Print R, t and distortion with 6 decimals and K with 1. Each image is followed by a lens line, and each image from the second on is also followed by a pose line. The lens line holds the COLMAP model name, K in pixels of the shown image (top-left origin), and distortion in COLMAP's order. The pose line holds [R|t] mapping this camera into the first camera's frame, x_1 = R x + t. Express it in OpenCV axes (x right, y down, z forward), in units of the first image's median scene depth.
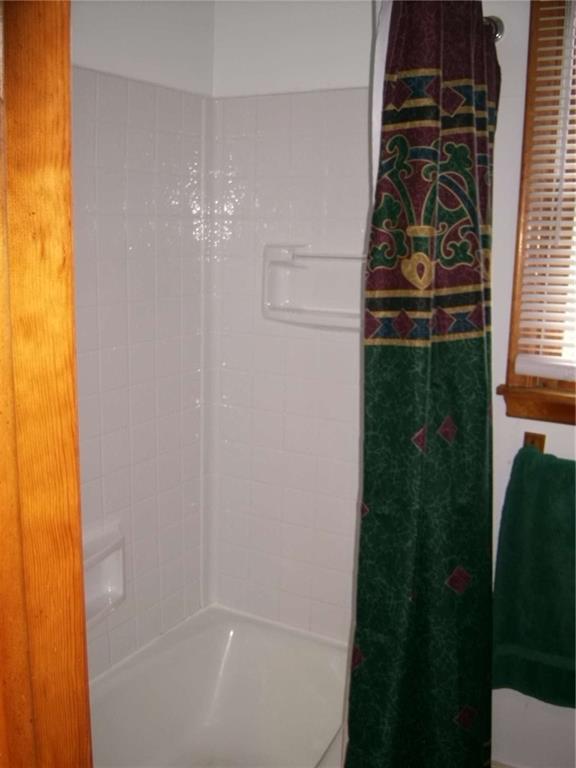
lens RADIAL K [[812.2, 0, 264.0], [0, 812.2, 384.5], [0, 0, 1]] dist [-0.100651, 0.039125]
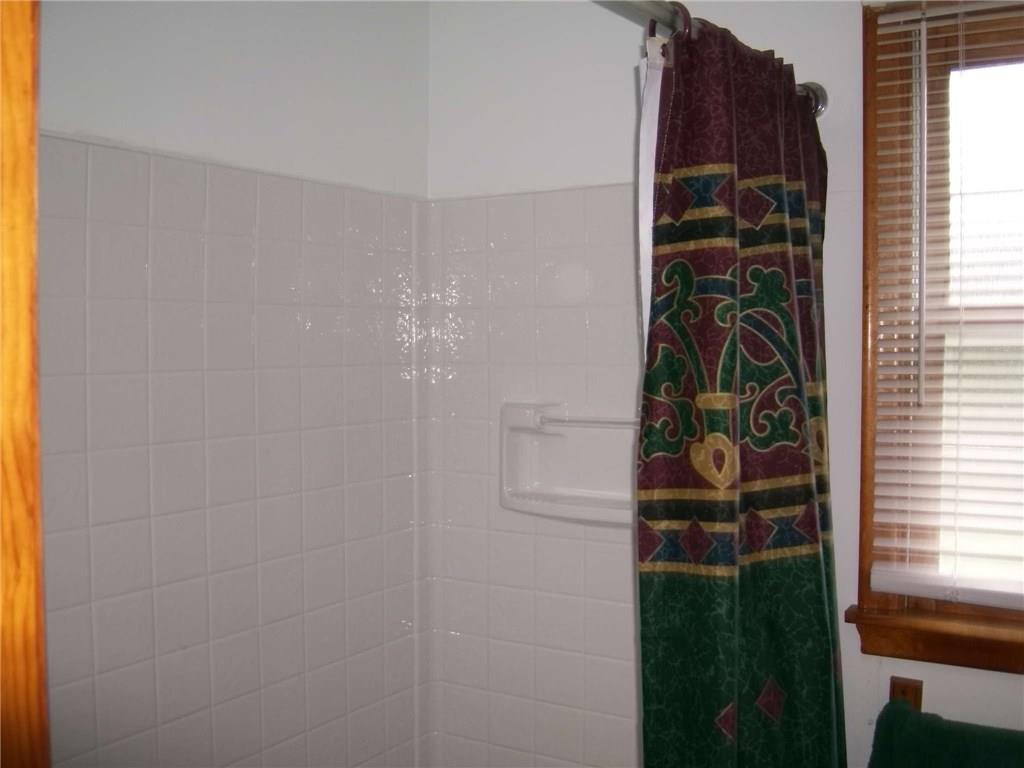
lens RADIAL K [[1083.0, 0, 512.0], [0, 1083.0, 384.0], [0, 0, 1]] dist [-0.100651, 0.039125]
pose [[0.999630, -0.020771, -0.017569, 0.039119], [0.017816, 0.987876, -0.154222, -0.066461], [0.020560, 0.153852, 0.987880, 0.108440]]
